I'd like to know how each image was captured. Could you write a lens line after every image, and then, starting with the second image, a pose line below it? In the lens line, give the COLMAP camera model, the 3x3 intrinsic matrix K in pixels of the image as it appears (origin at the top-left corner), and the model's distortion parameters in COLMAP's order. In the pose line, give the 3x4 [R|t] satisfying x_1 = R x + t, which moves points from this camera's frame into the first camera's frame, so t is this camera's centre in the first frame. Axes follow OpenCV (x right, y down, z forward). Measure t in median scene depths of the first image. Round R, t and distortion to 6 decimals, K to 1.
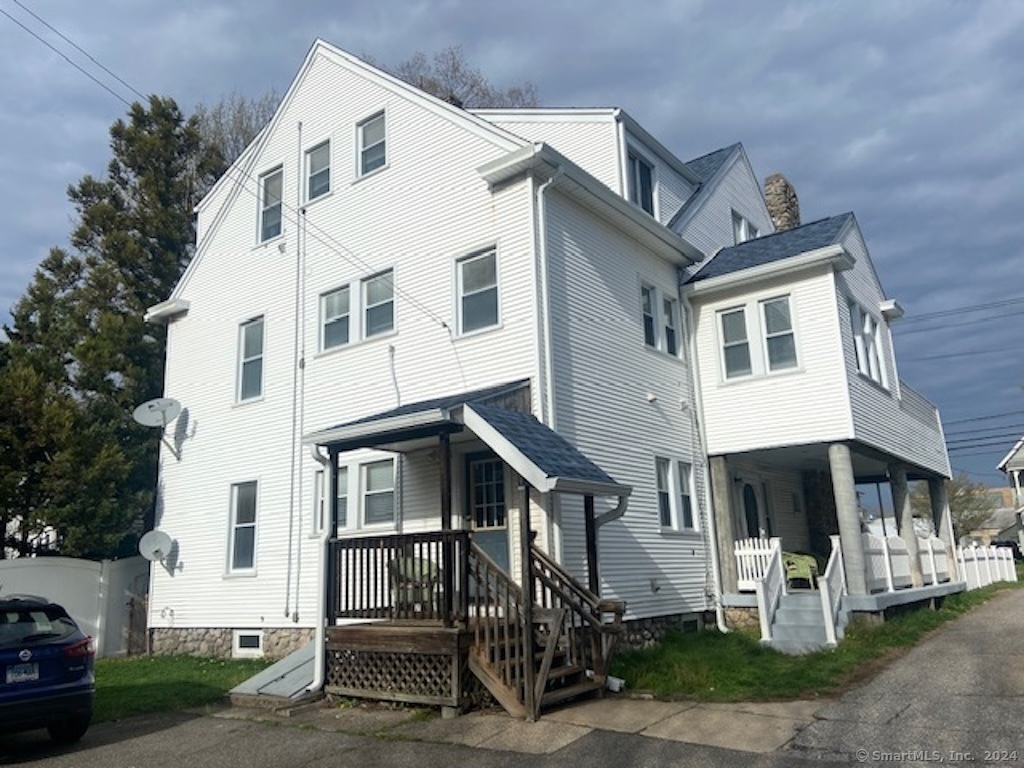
lens RADIAL K [[795.3, 0, 466.3], [0, 795.3, 387.3], [0, 0, 1]] dist [0.035956, -0.029237]
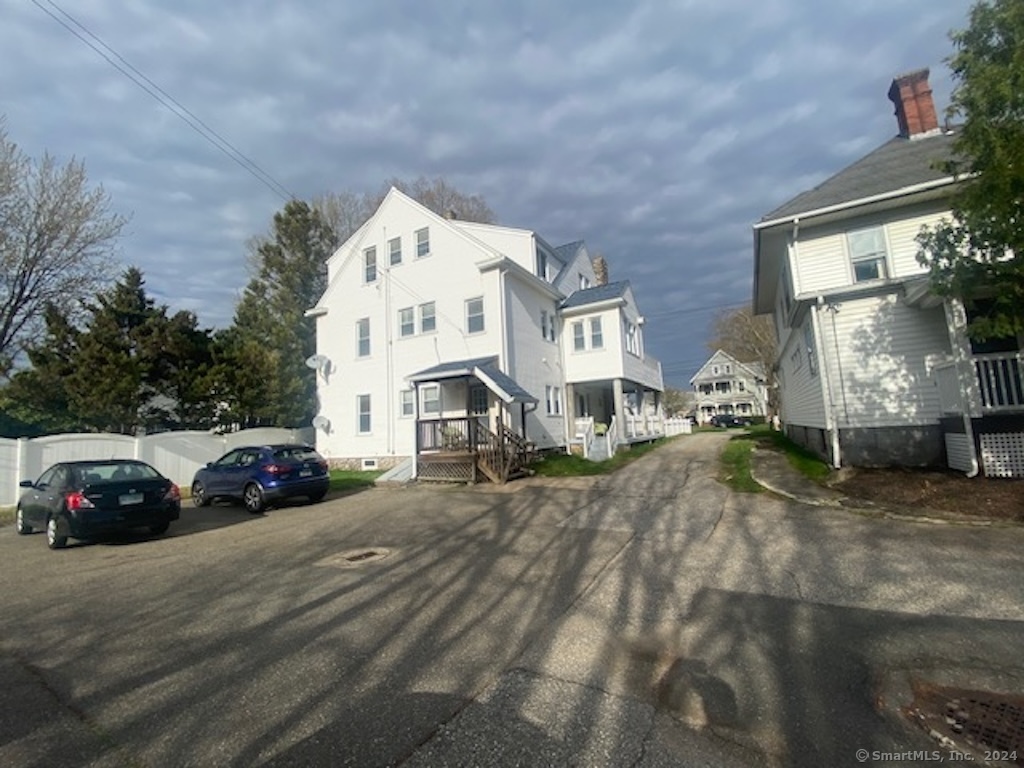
lens RADIAL K [[422.3, 0, 482.7], [0, 422.3, 388.4], [0, 0, 1]] dist [0.004301, -0.000102]
pose [[0.993167, -0.002743, 0.116668, -0.096301], [-0.011564, 0.992490, 0.121776, -0.052566], [-0.116126, -0.122293, 0.985677, -0.232058]]
